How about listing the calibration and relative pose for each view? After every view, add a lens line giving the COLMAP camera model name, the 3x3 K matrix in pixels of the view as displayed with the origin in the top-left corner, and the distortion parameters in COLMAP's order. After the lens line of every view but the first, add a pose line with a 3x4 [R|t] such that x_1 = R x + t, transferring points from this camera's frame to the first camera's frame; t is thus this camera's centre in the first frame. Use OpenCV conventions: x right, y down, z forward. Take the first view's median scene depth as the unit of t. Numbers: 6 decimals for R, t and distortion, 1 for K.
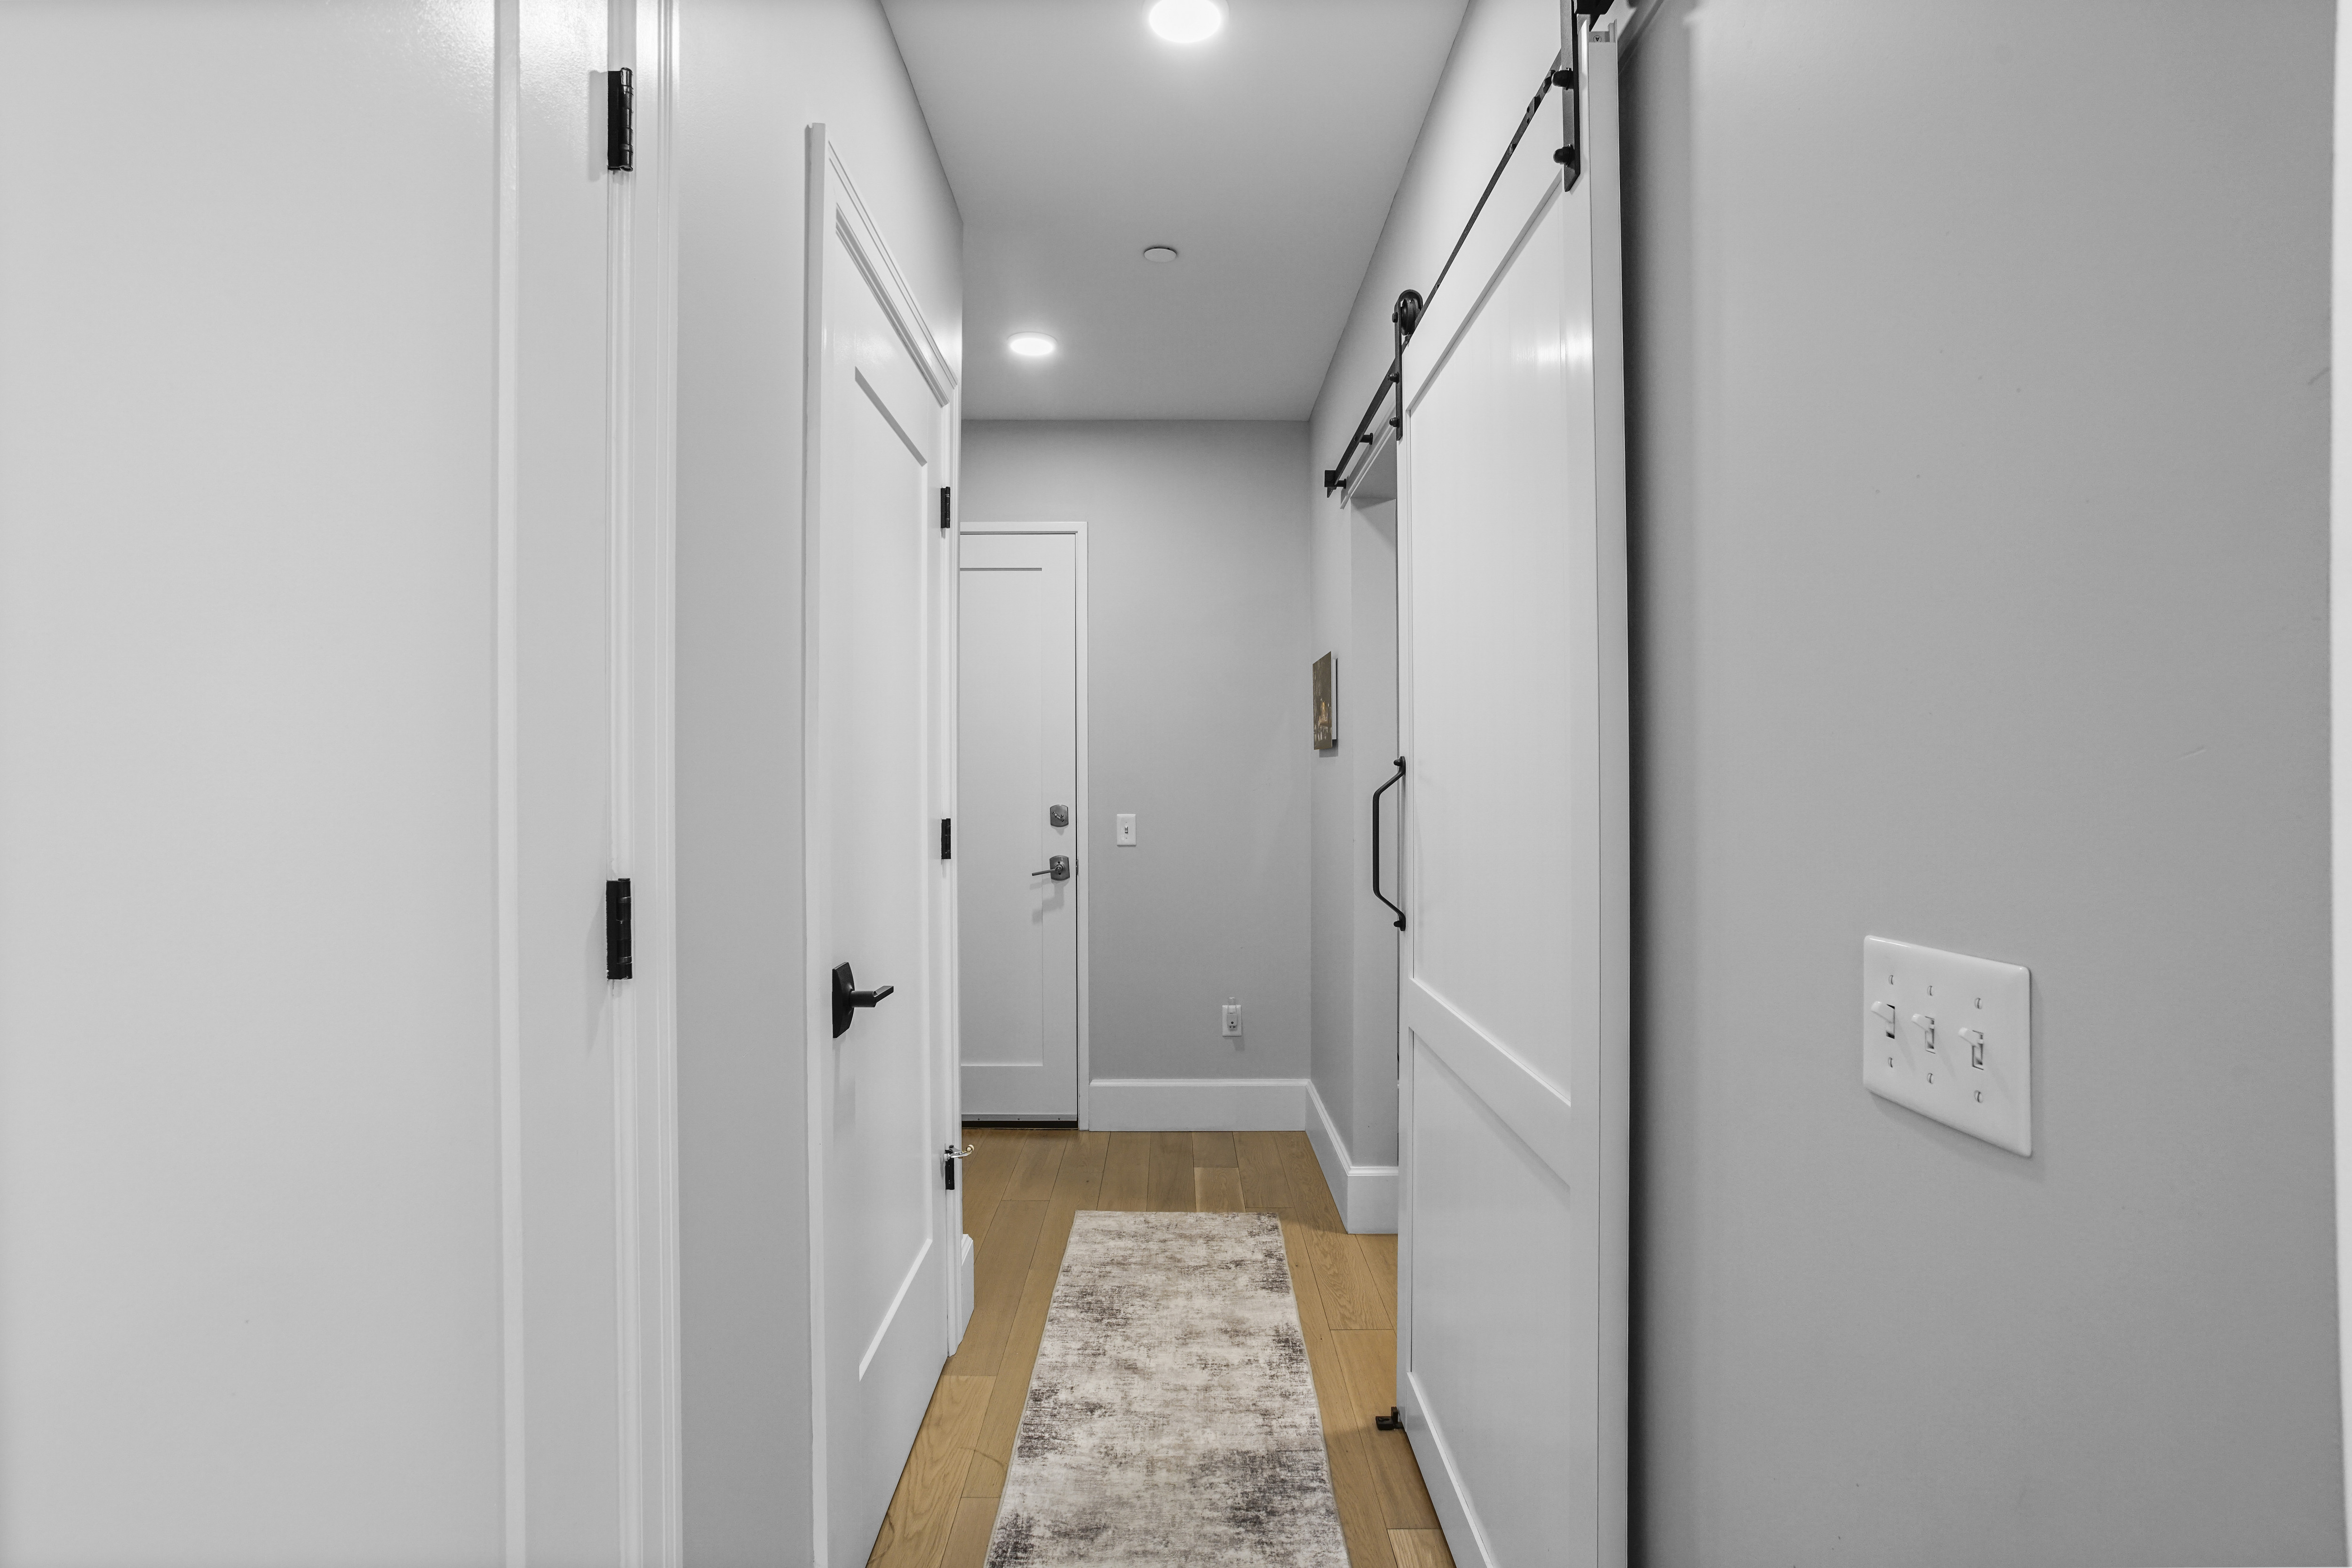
lens RADIAL K [[1148.4, 0, 1174.2], [0, 1148.4, 791.6], [0, 0, 1]] dist [-0.061763, 0.040952]
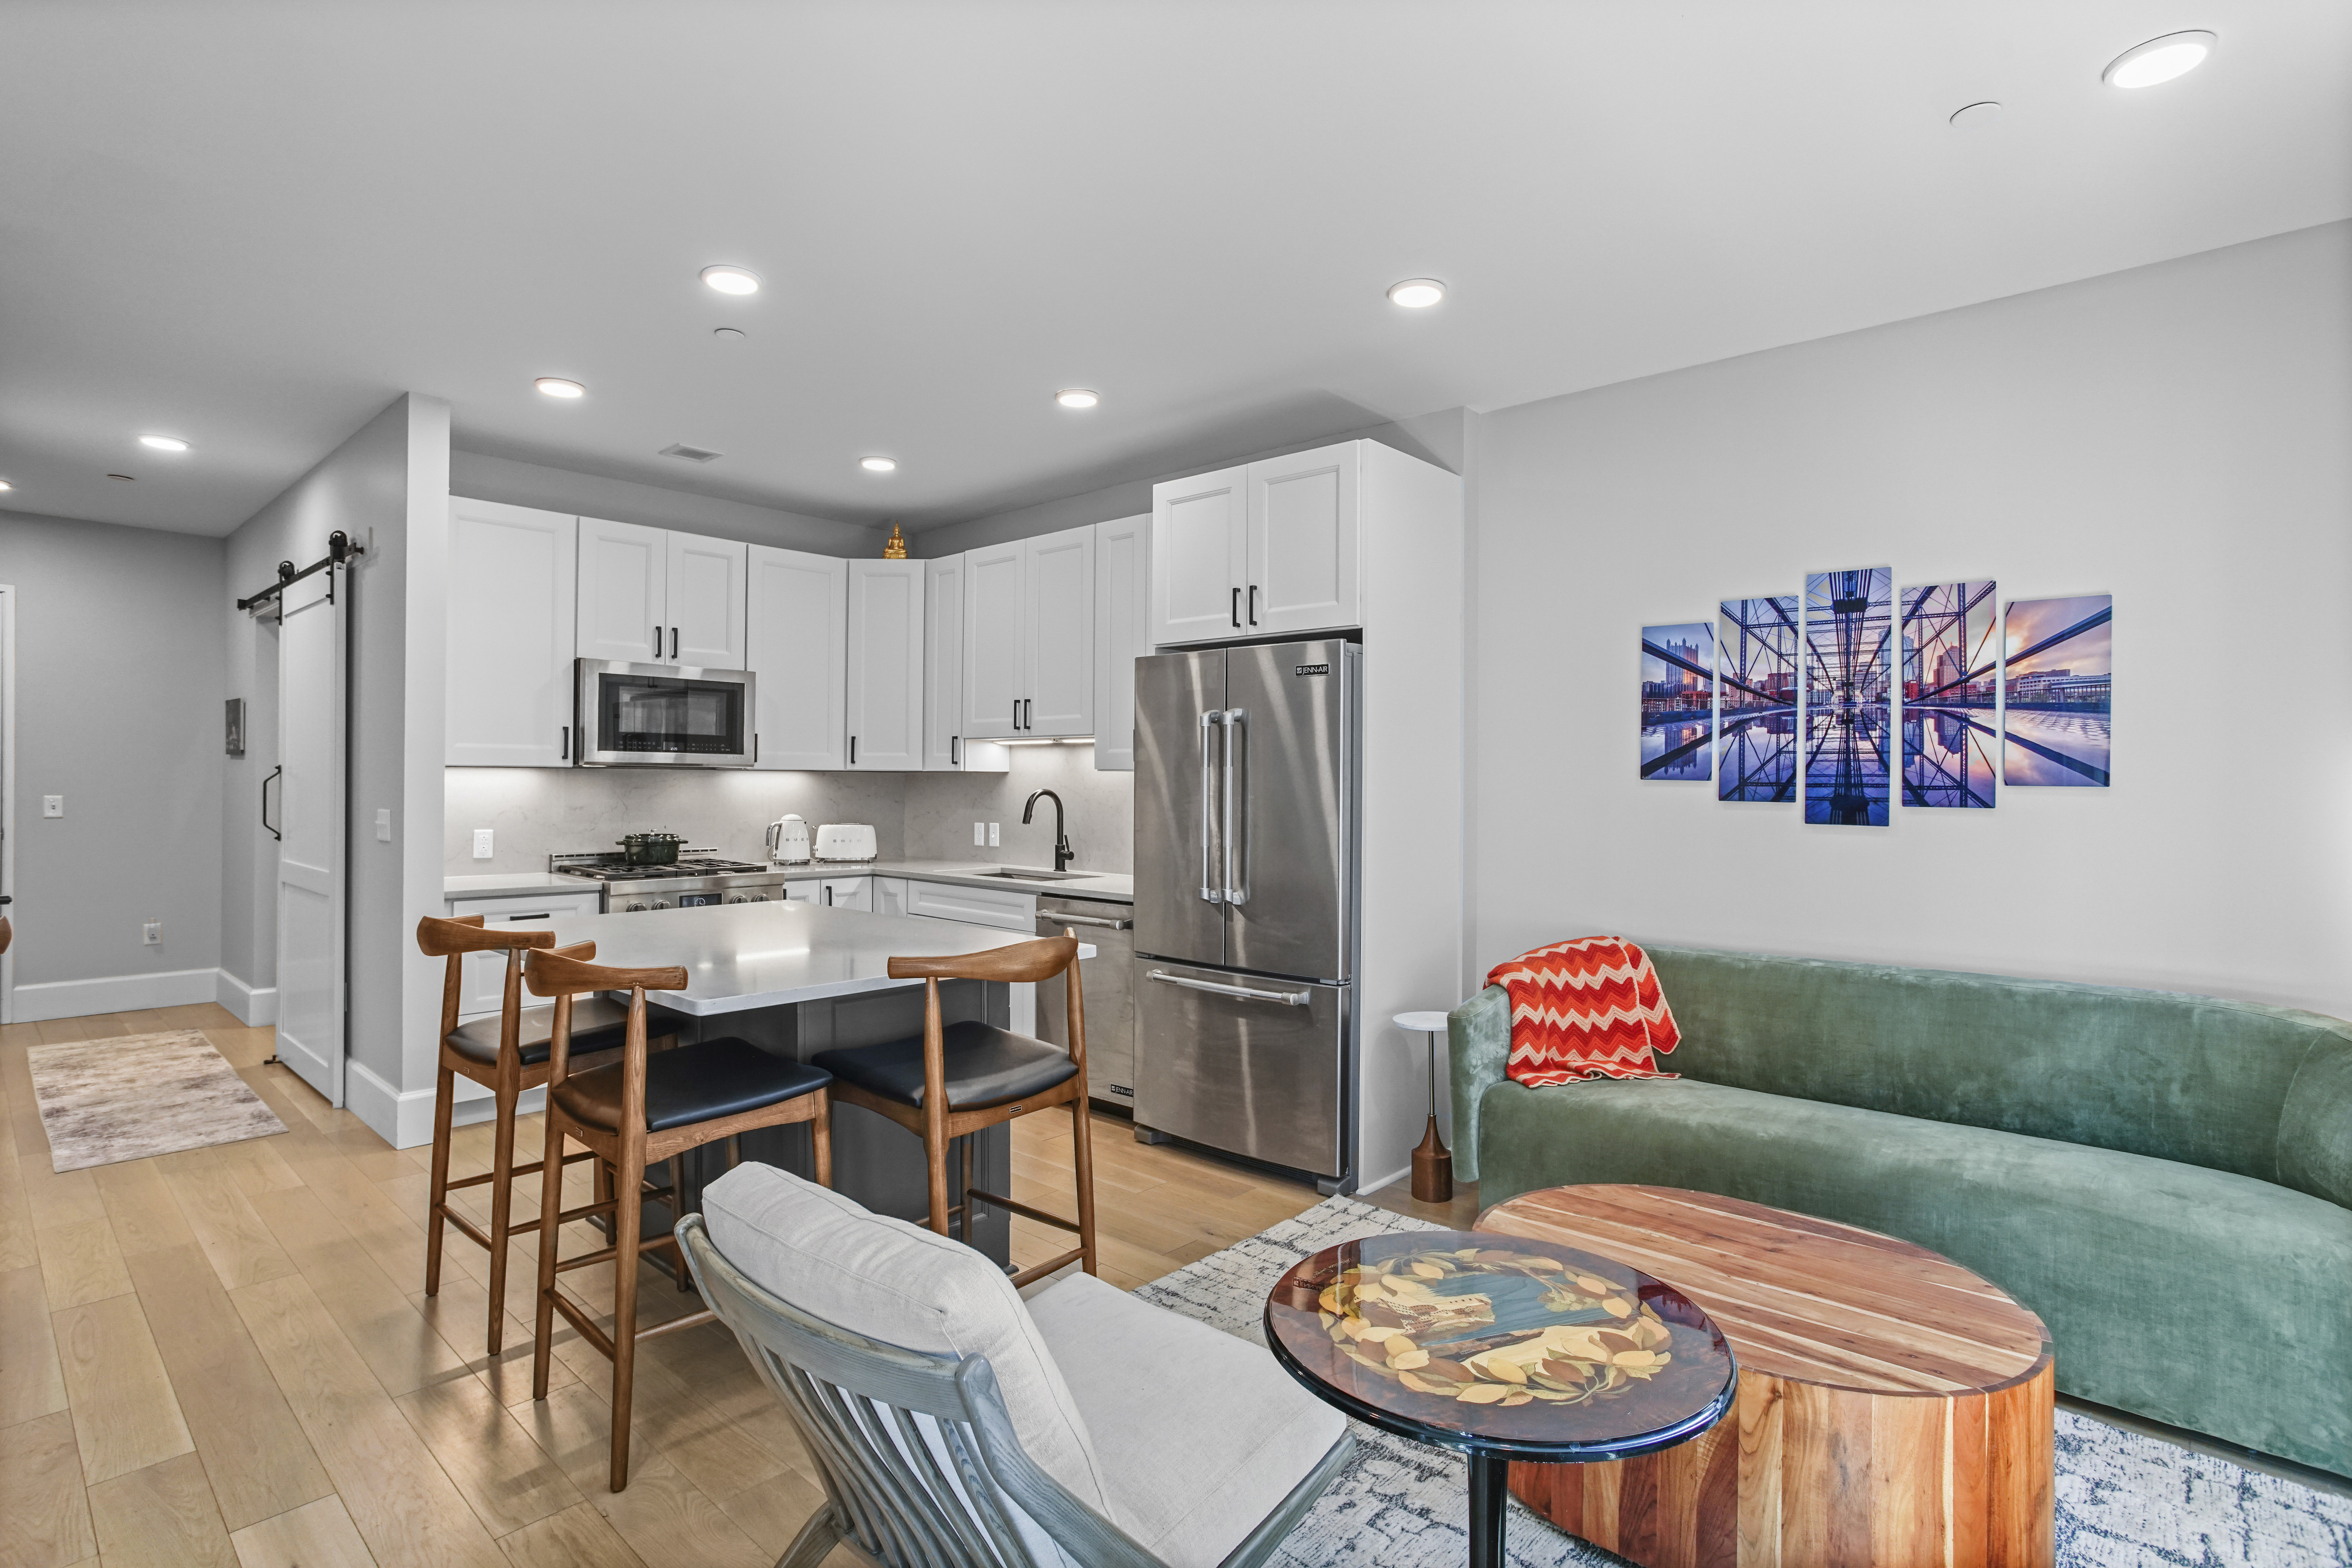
lens RADIAL K [[1148.1, 0, 1172.7], [0, 1148.1, 775.0], [0, 0, 1]] dist [-0.054529, 0.032130]
pose [[0.674181, 0.010620, 0.738490, -0.188022], [-0.003478, 0.999931, -0.011205, 0.006553], [-0.738558, 0.004985, 0.674171, -1.351595]]
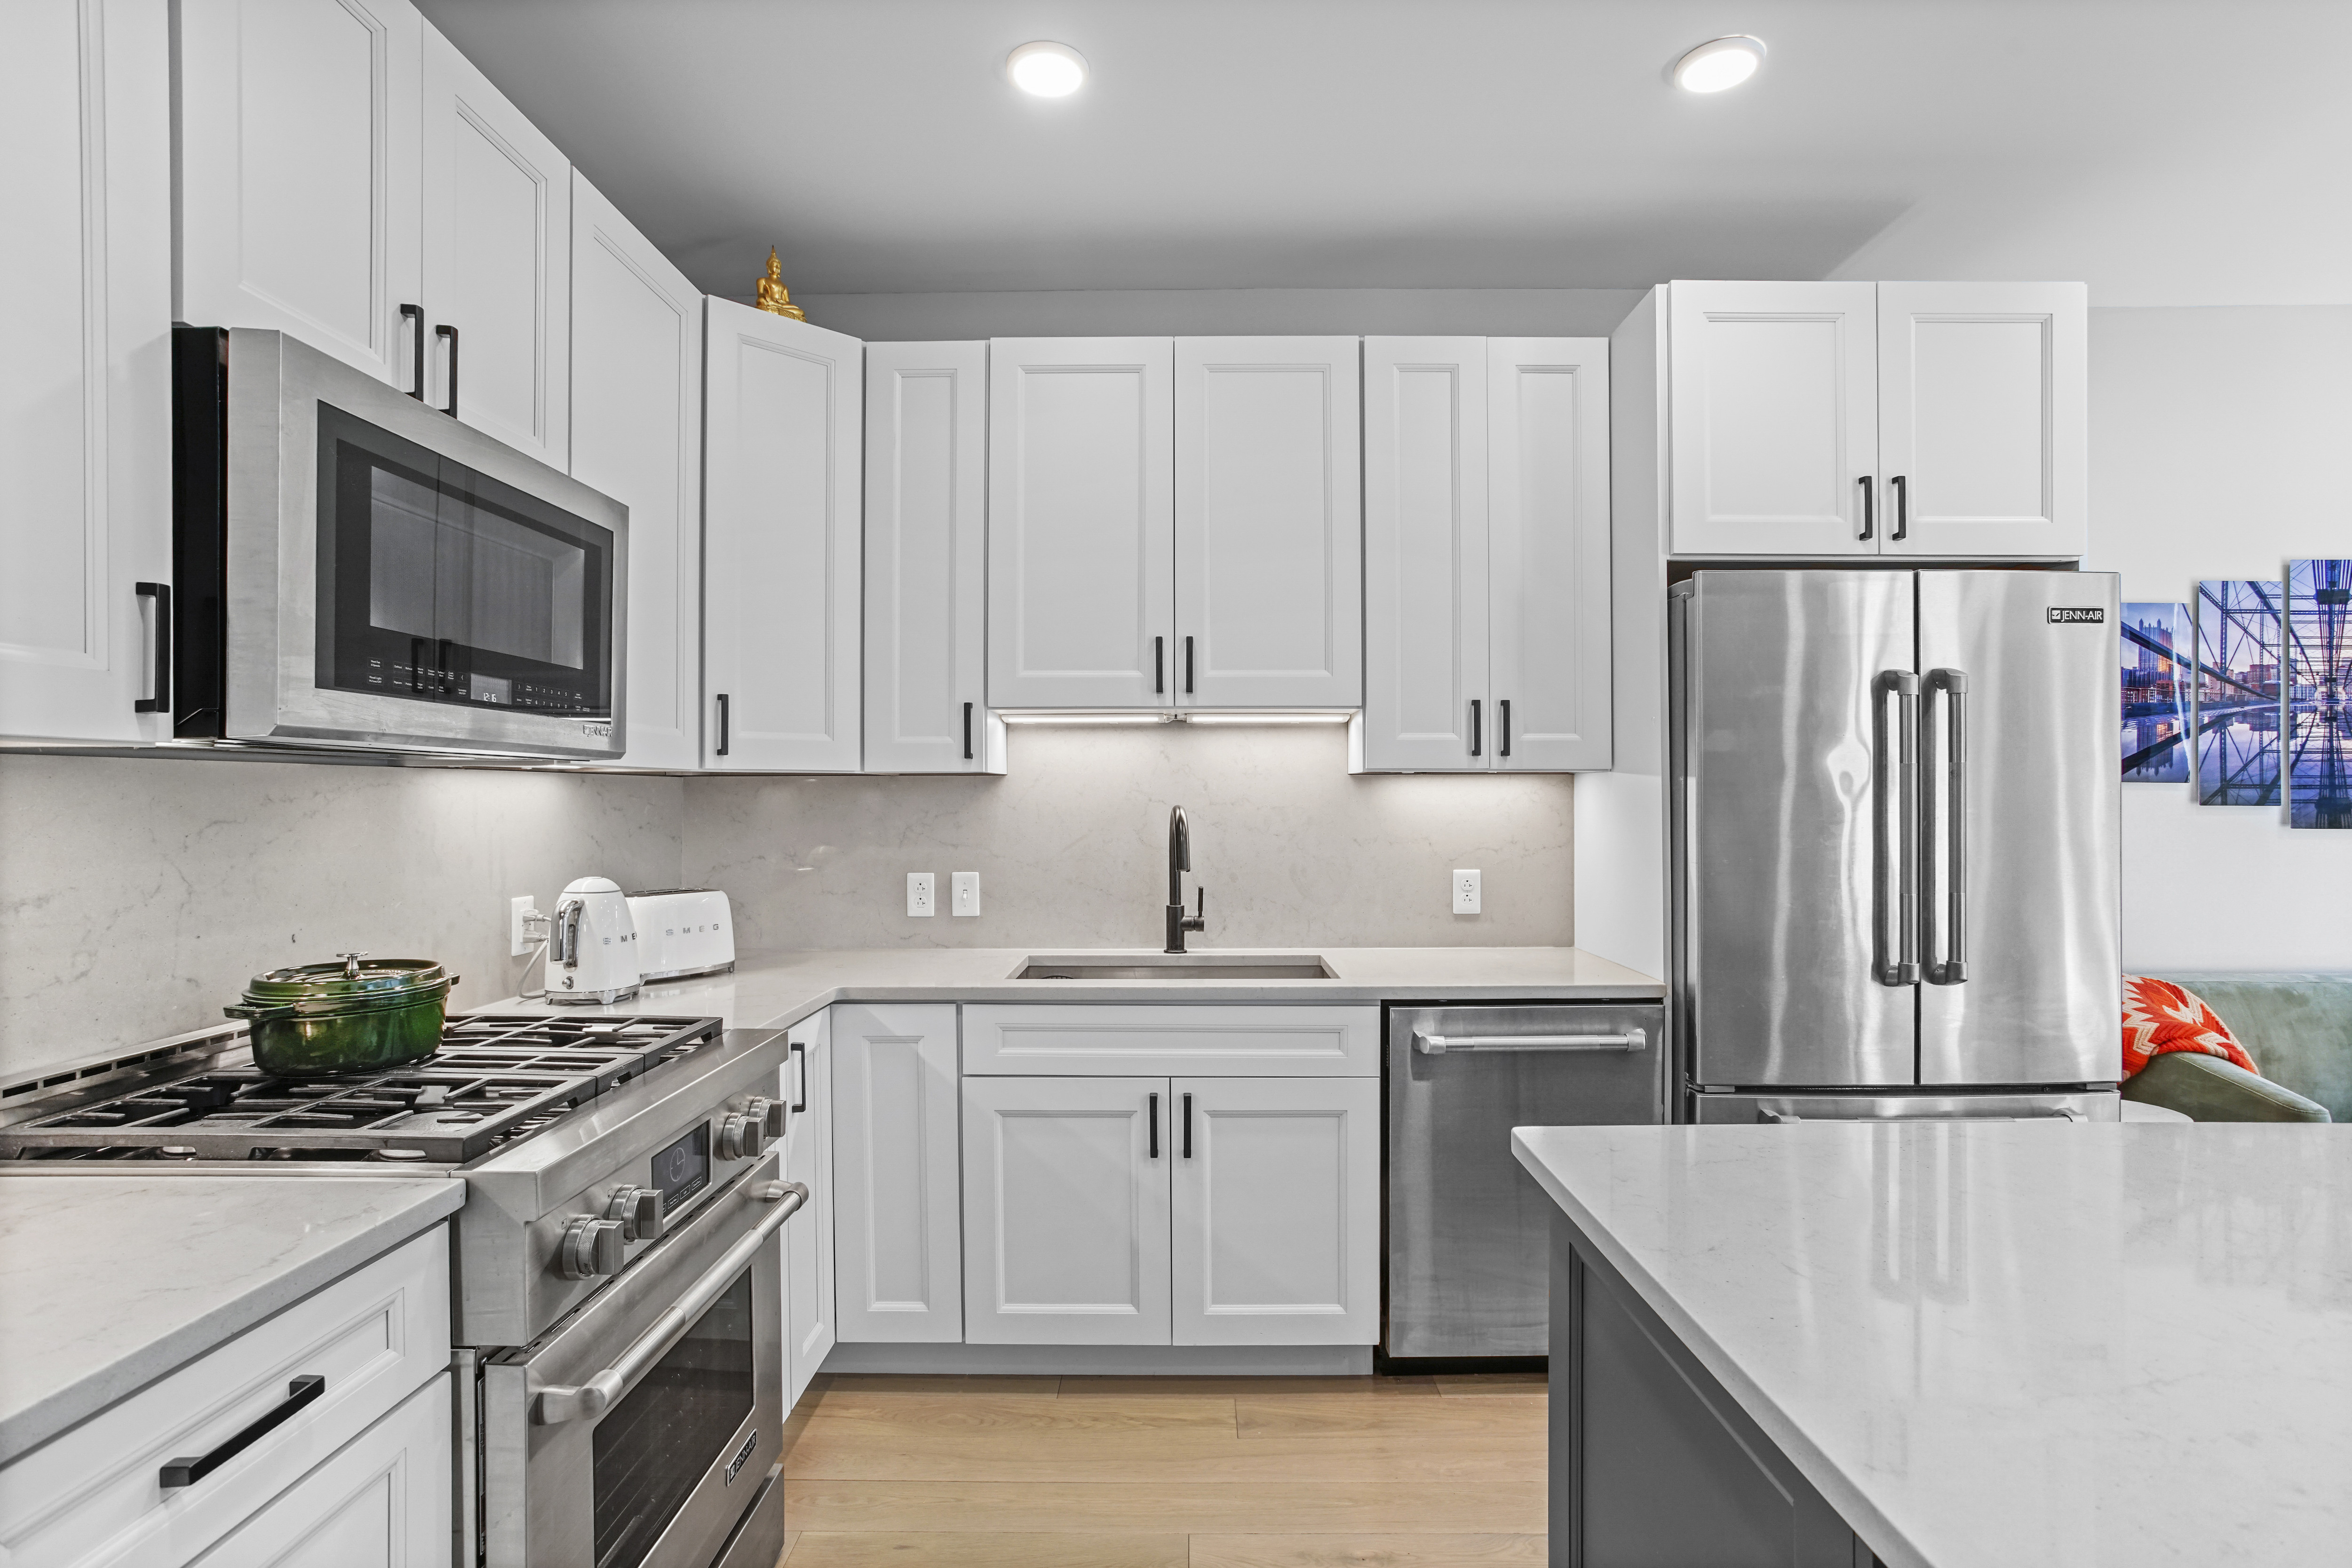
lens RADIAL K [[1157.4, 0, 1180.9], [0, 1157.4, 793.1], [0, 0, 1]] dist [-0.054423, 0.034104]
pose [[0.011743, 0.003565, 0.999925, 0.007186], [0.009126, 0.999952, -0.003672, 0.002184], [-0.999889, 0.009168, 0.011710, -0.071393]]
